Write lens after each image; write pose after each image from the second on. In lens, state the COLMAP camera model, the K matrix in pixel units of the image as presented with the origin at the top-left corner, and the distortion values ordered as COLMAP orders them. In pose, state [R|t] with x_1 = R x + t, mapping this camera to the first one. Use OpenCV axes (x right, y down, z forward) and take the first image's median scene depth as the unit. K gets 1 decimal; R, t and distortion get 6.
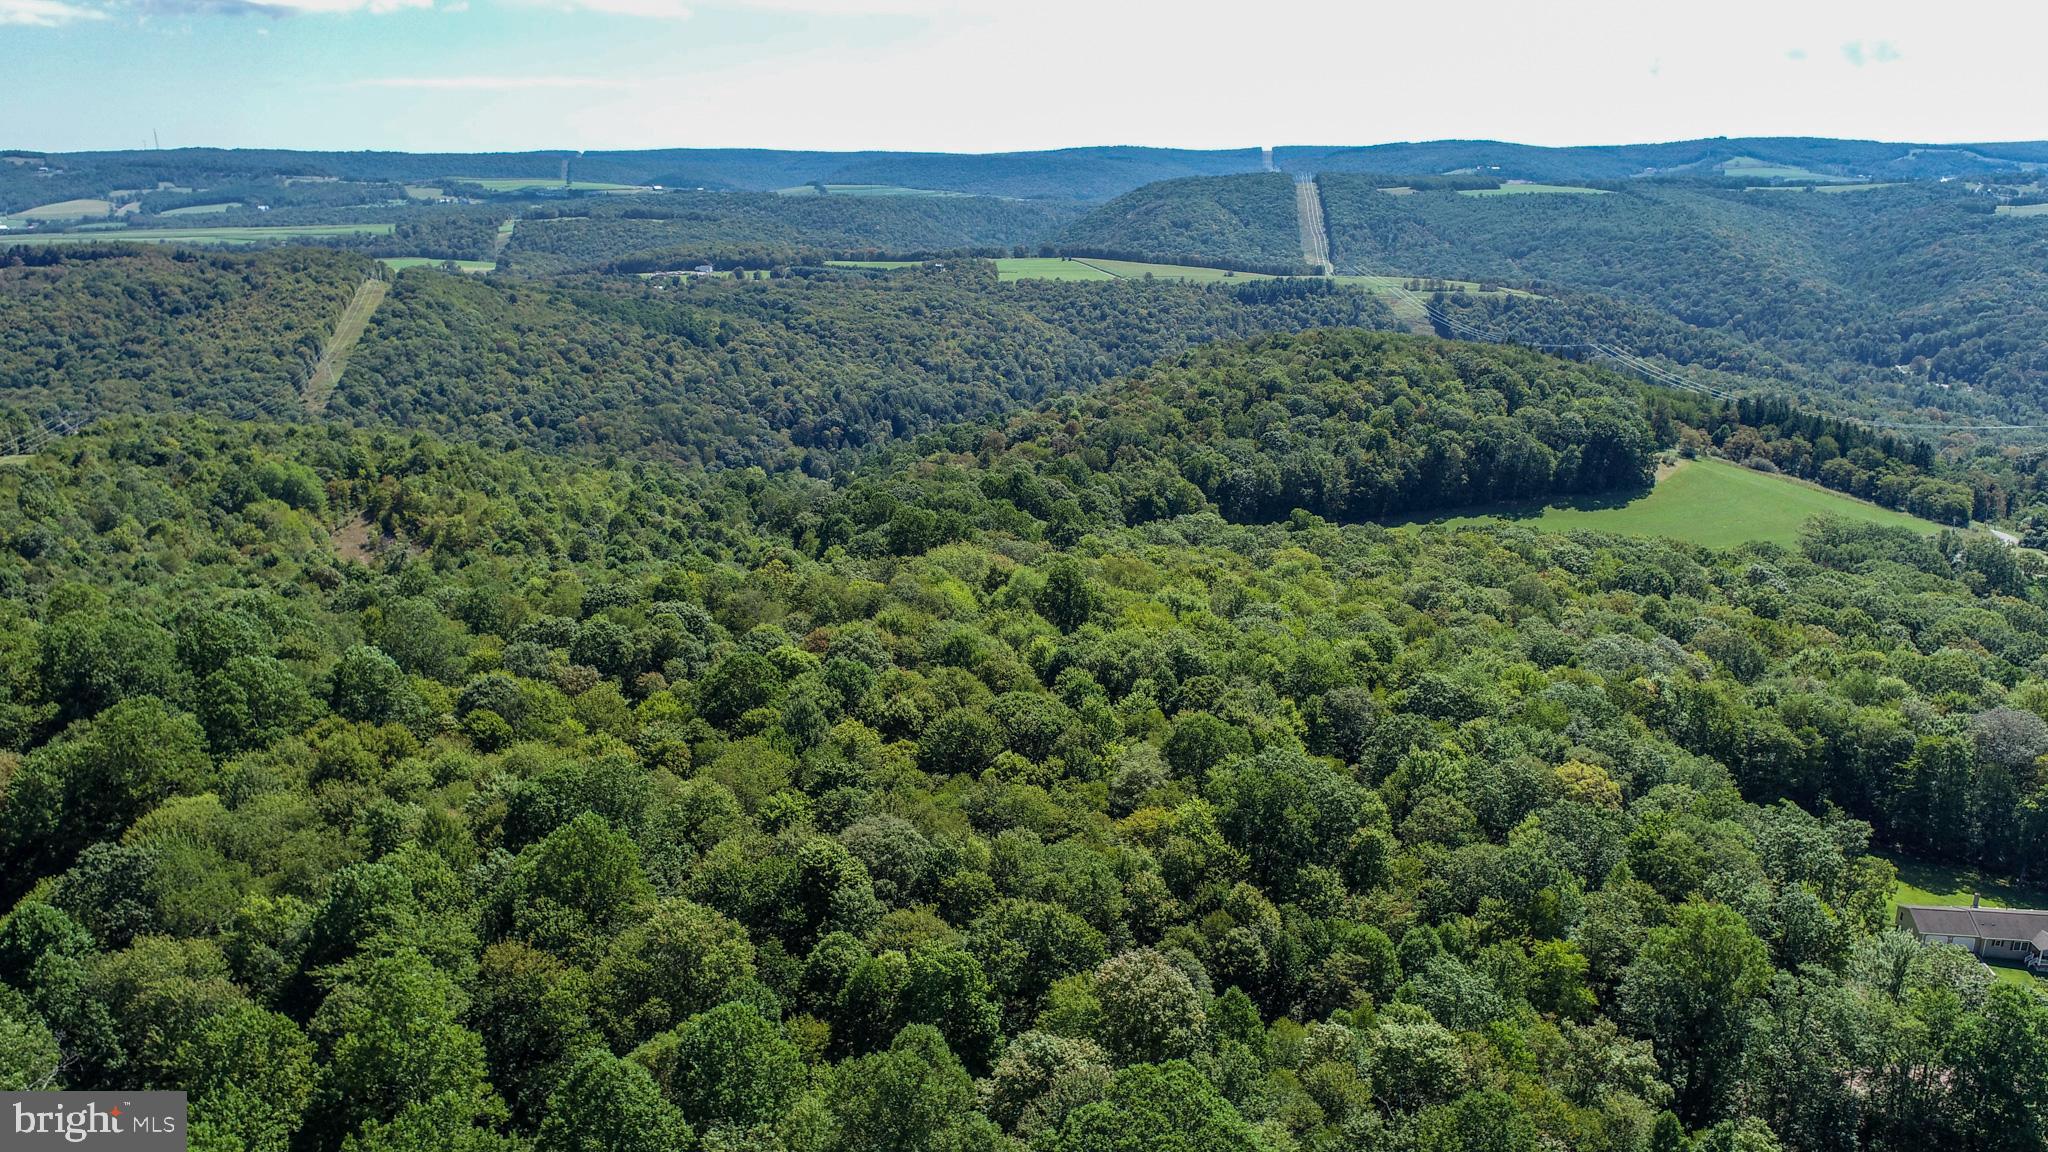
lens RADIAL K [[1385.4, 0, 1027.4], [0, 1385.4, 576.1], [0, 0, 1]] dist [-0.013234, 0.005143]
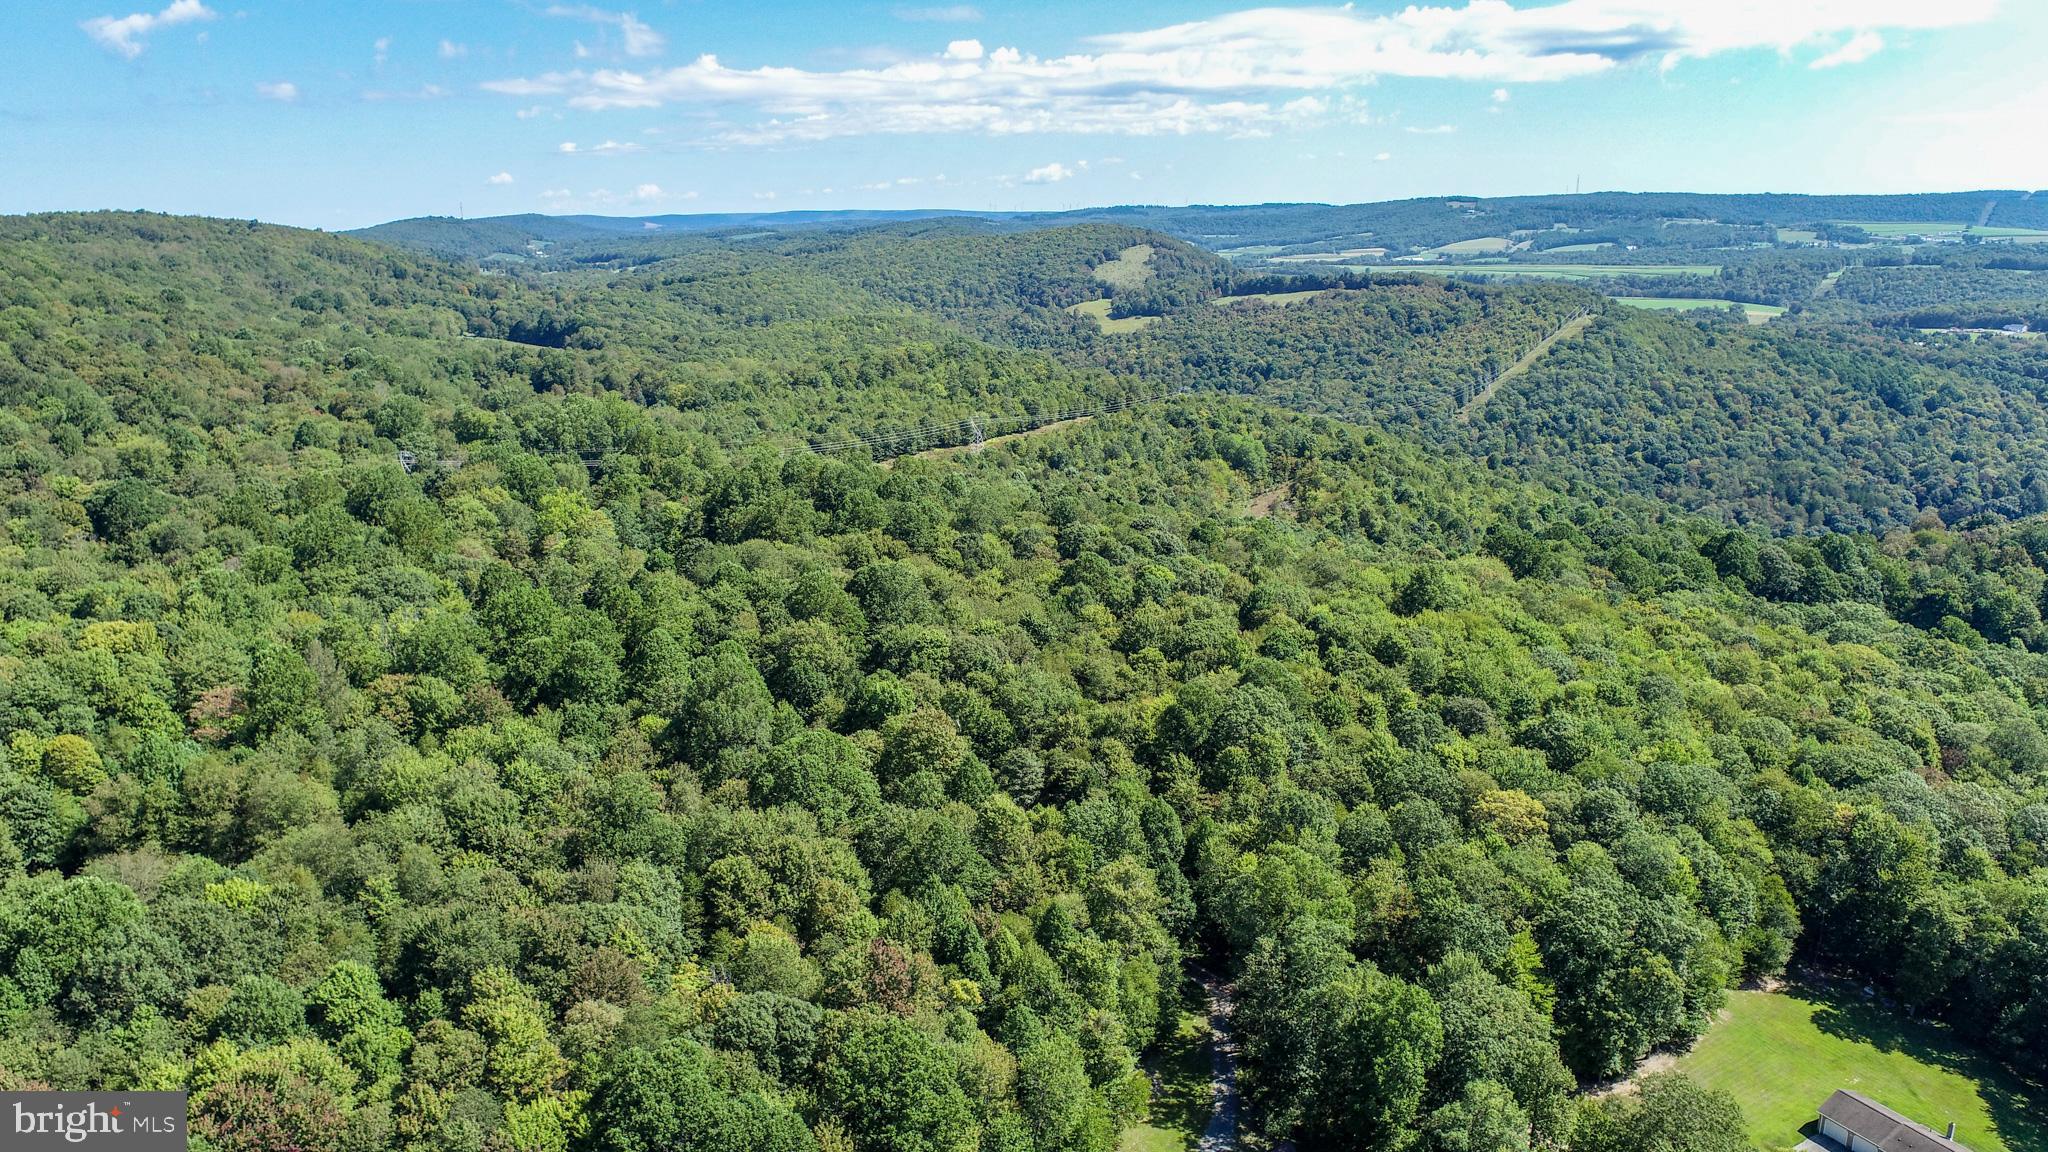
lens RADIAL K [[1385.4, 0, 1023.4], [0, 1385.4, 577.1], [0, 0, 1]] dist [-0.013234, 0.005143]
pose [[0.593223, 0.202149, -0.779244, 0.144259], [-0.223466, 0.971270, 0.081844, -0.003925], [0.773401, 0.125583, 0.621353, 0.005244]]
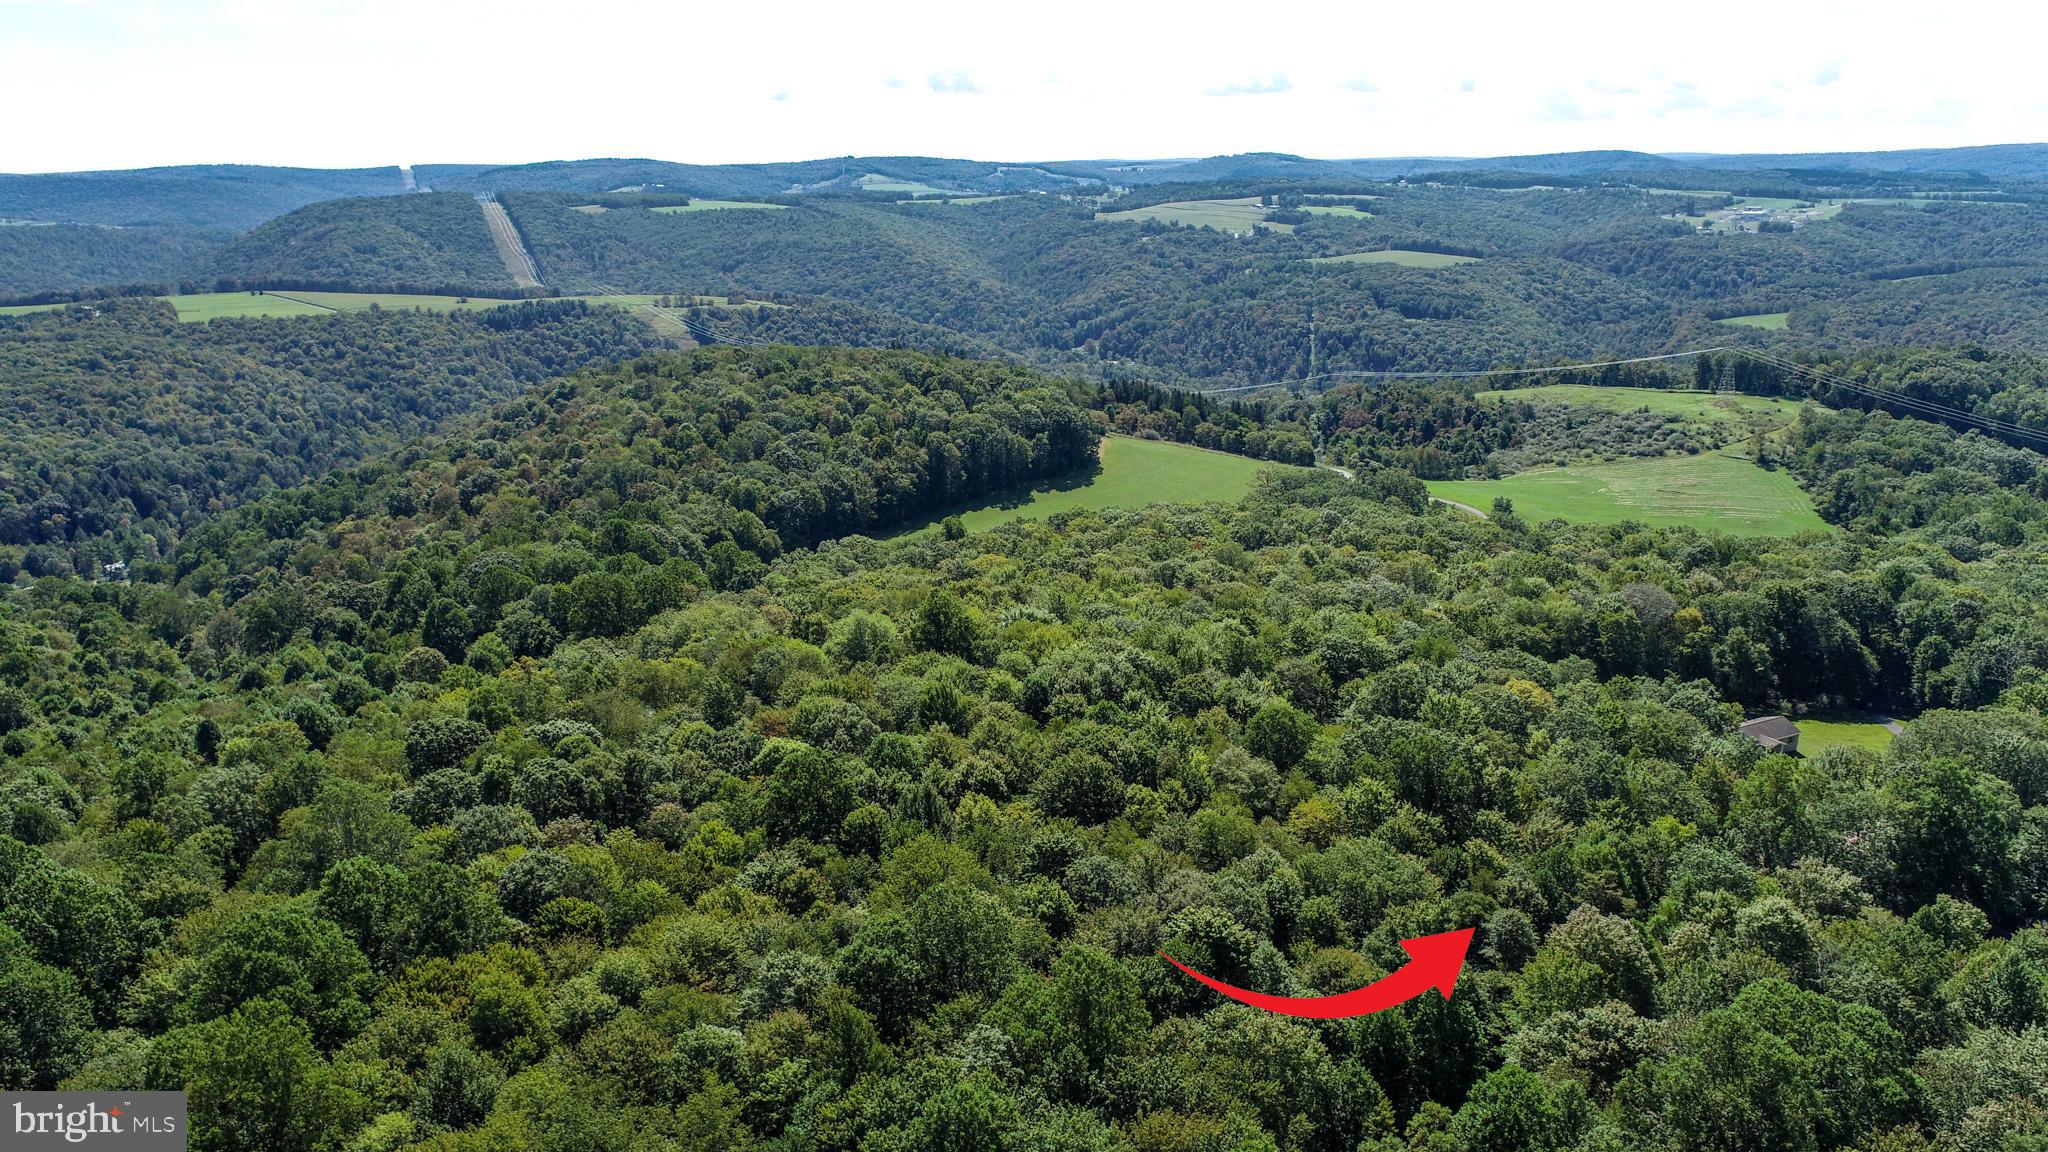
lens RADIAL K [[1385.4, 0, 1021.7], [0, 1385.4, 574.4], [0, 0, 1]] dist [-0.013234, 0.005143]
pose [[0.834113, -0.153188, 0.529896, -0.083957], [0.160434, 0.986507, 0.032650, -0.008848], [-0.527747, 0.057779, 0.847434, 0.033640]]
